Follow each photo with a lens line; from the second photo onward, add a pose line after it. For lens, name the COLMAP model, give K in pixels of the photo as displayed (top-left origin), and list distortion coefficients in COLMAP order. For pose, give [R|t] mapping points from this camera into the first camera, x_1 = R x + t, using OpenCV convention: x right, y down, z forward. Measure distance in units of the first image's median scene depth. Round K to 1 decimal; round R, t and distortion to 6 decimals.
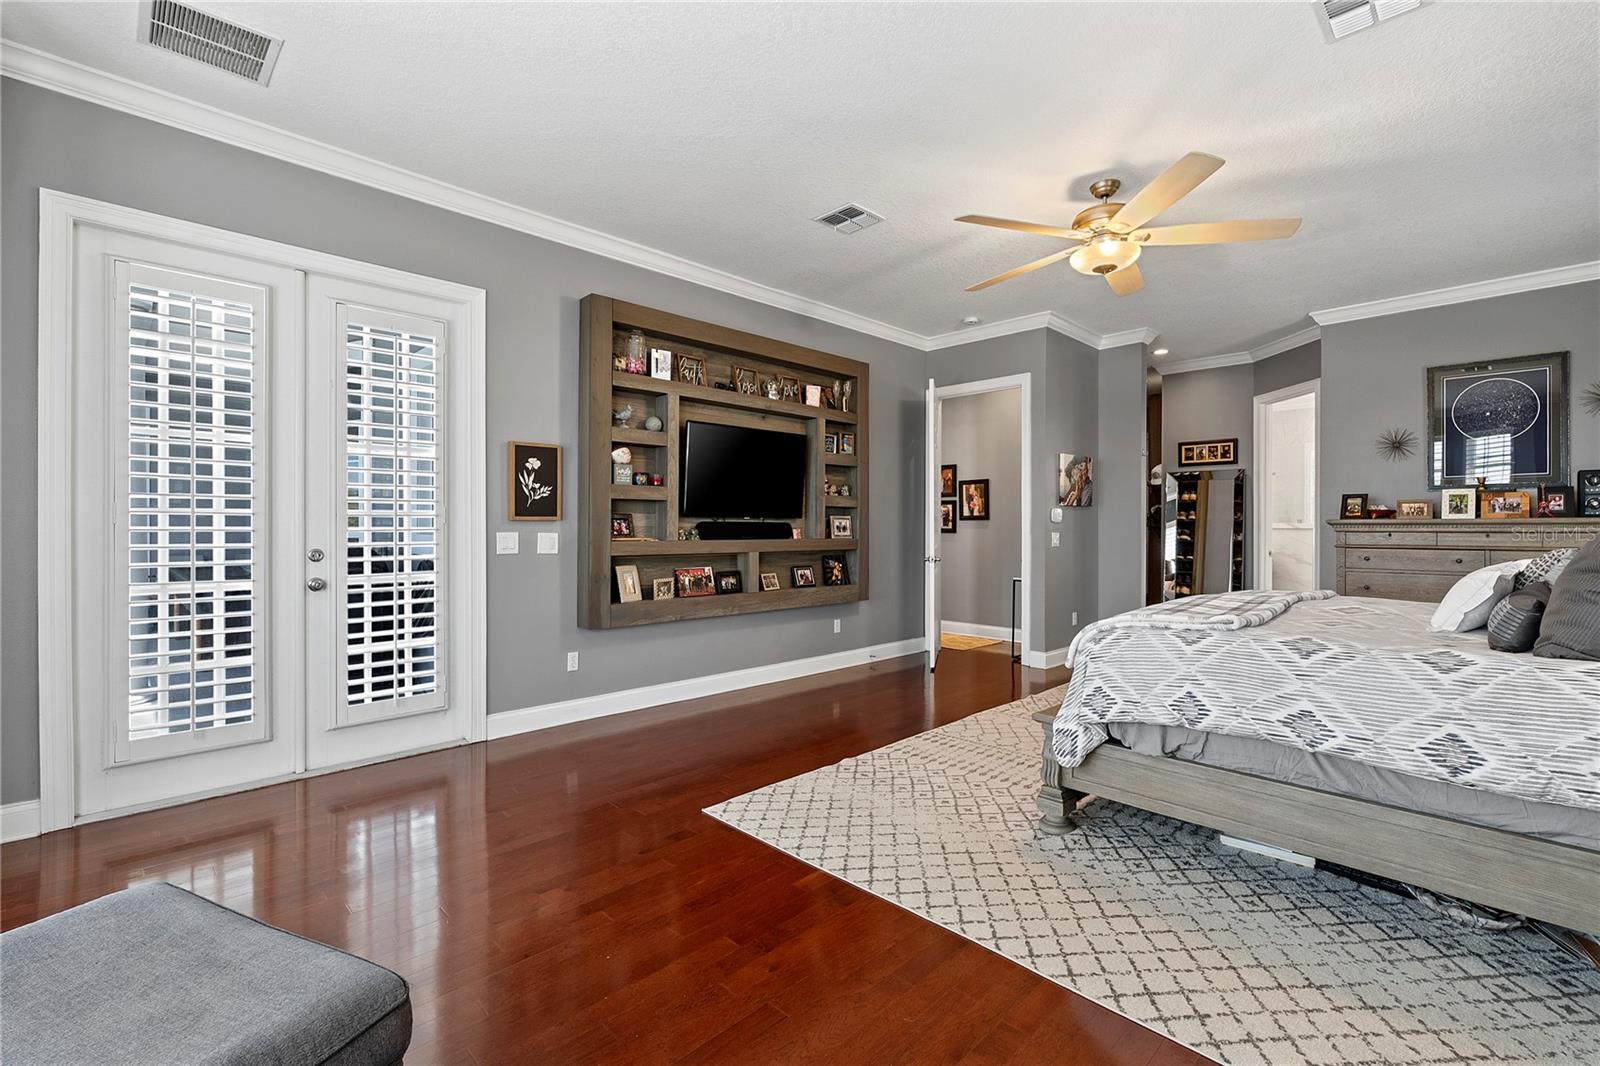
lens RADIAL K [[711.1, 0, 800.2], [0, 711.1, 529.5], [0, 0, 1]] dist [-0.003768, -0.000470]
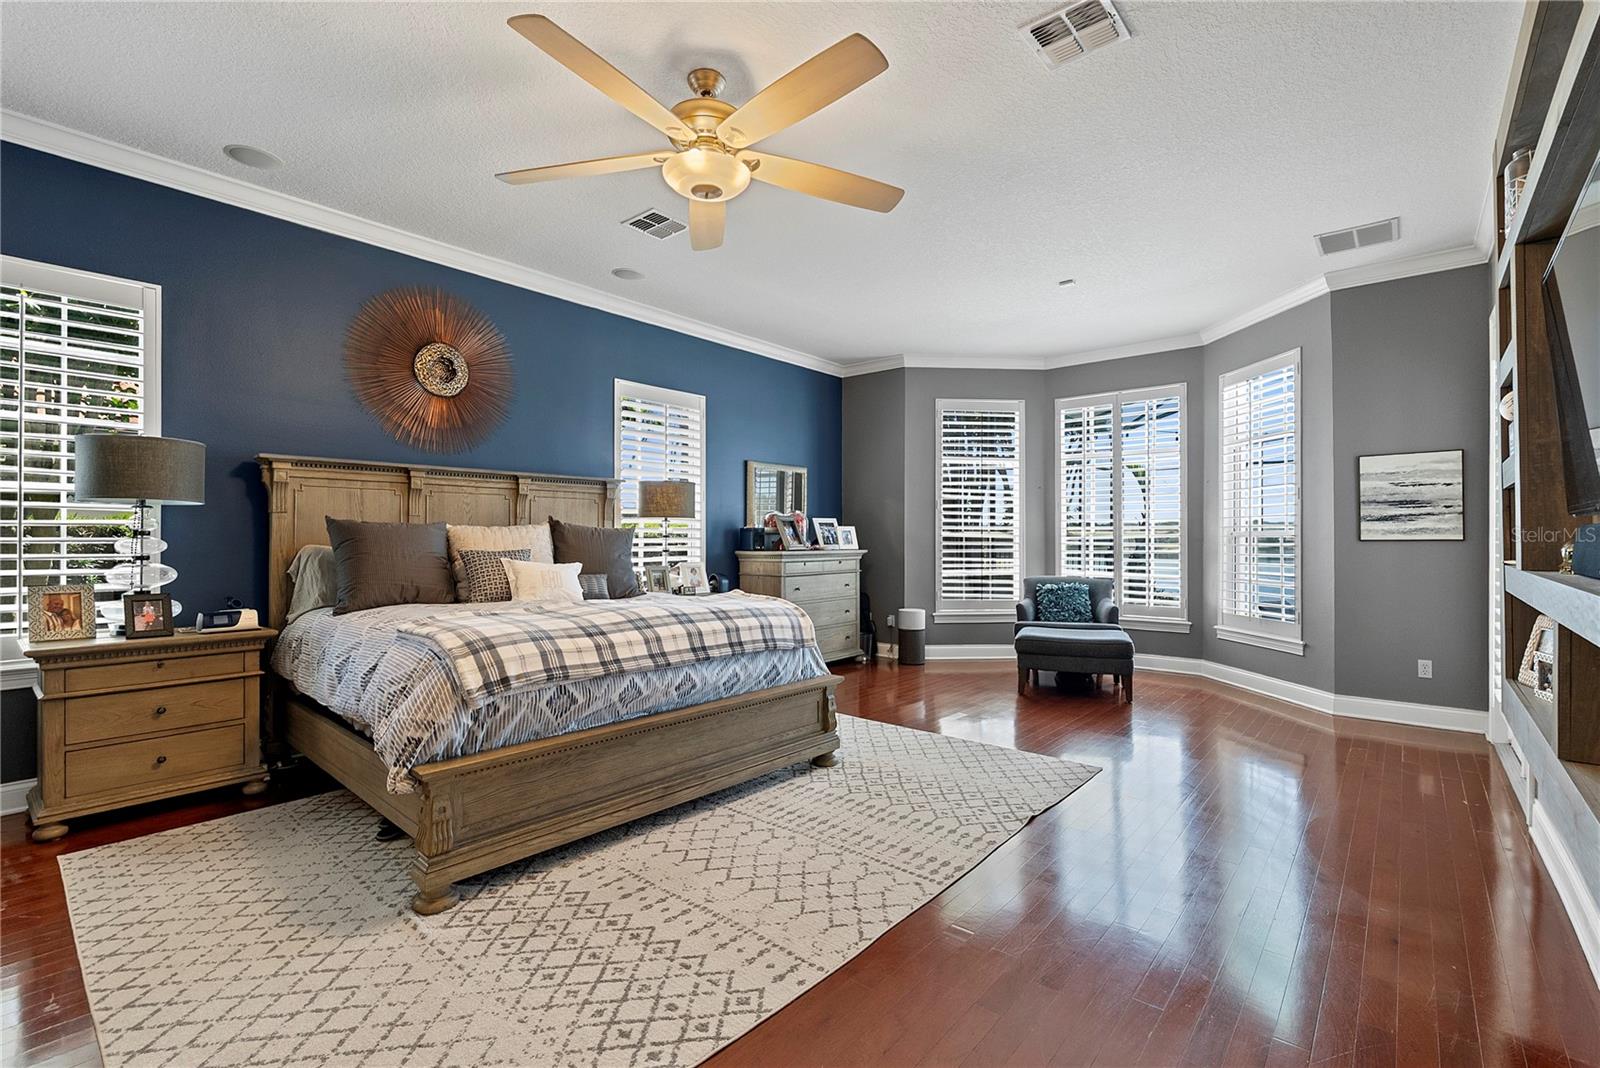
lens RADIAL K [[711.1, 0, 798.5], [0, 711.1, 533.5], [0, 0, 1]] dist [-0.003768, -0.000470]
pose [[-0.996984, -0.003473, -0.077523, 0.429219], [-0.003543, 0.999993, 0.000762, -0.009162], [0.077520, 0.001034, -0.996990, 1.936307]]
